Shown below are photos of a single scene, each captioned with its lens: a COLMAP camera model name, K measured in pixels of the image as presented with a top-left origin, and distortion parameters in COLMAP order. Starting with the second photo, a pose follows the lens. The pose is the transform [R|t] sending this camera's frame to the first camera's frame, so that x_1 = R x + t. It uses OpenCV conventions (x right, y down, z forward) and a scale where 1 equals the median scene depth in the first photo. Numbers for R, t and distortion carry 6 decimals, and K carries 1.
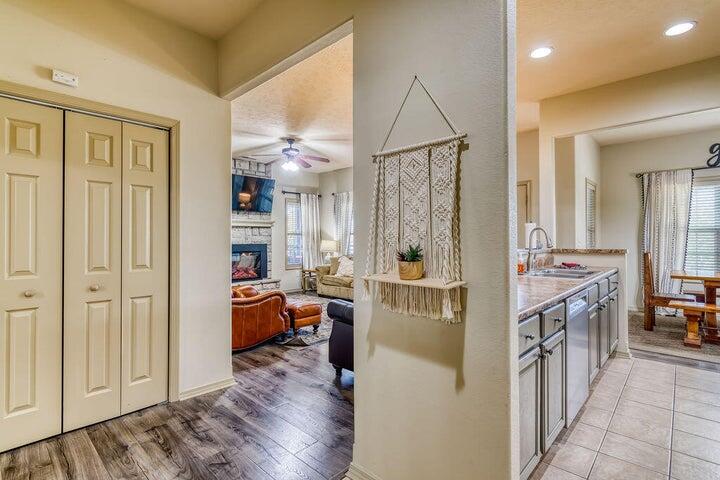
lens RADIAL K [[347.4, 0, 358.0], [0, 347.4, 239.2], [0, 0, 1]] dist [-0.001382, 0.001881]
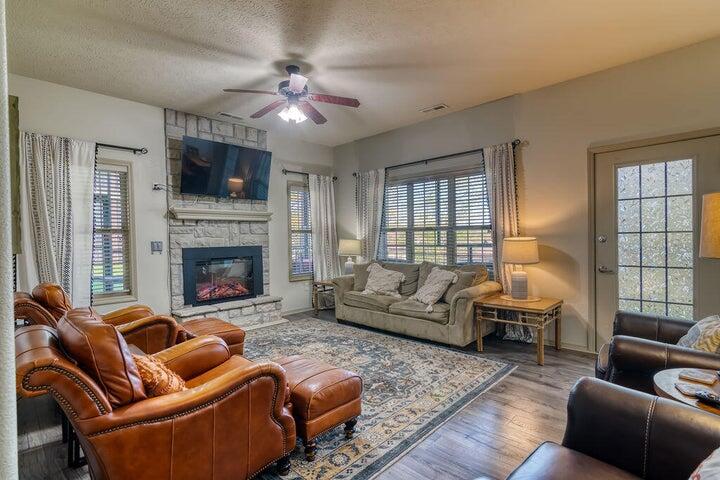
lens RADIAL K [[347.4, 0, 356.9], [0, 347.4, 246.7], [0, 0, 1]] dist [-0.001382, 0.001881]
pose [[0.999739, -0.010560, -0.020265, -0.058975], [0.011114, 0.999562, 0.027429, -0.001269], [0.019967, -0.027647, 0.999418, 0.312907]]
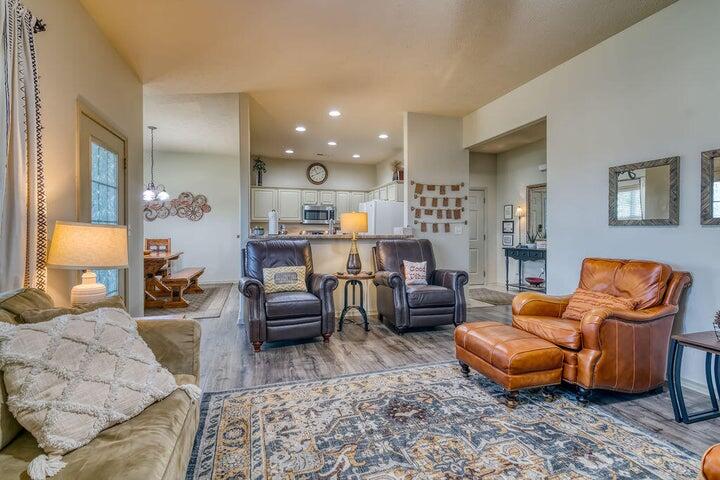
lens RADIAL K [[347.4, 0, 346.5], [0, 347.4, 236.6], [0, 0, 1]] dist [-0.001382, 0.001881]
pose [[-0.855553, -0.000955, 0.517715, -0.153585], [0.004332, 0.999950, 0.009003, 0.011495], [-0.517698, 0.009945, -0.855506, 0.965747]]
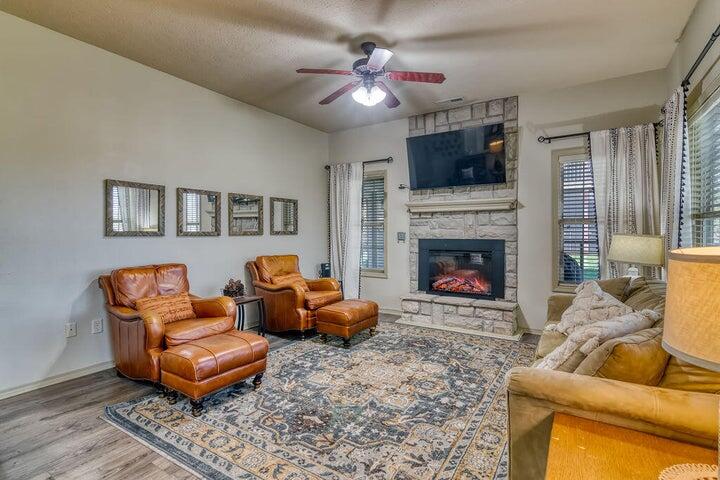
lens RADIAL K [[347.4, 0, 370.1], [0, 347.4, 238.2], [0, 0, 1]] dist [-0.001382, 0.001881]
pose [[0.199388, 0.024817, -0.979606, 0.257006], [0.001597, 0.999670, 0.025650, -0.003573], [0.979919, -0.006678, 0.199283, 0.681623]]
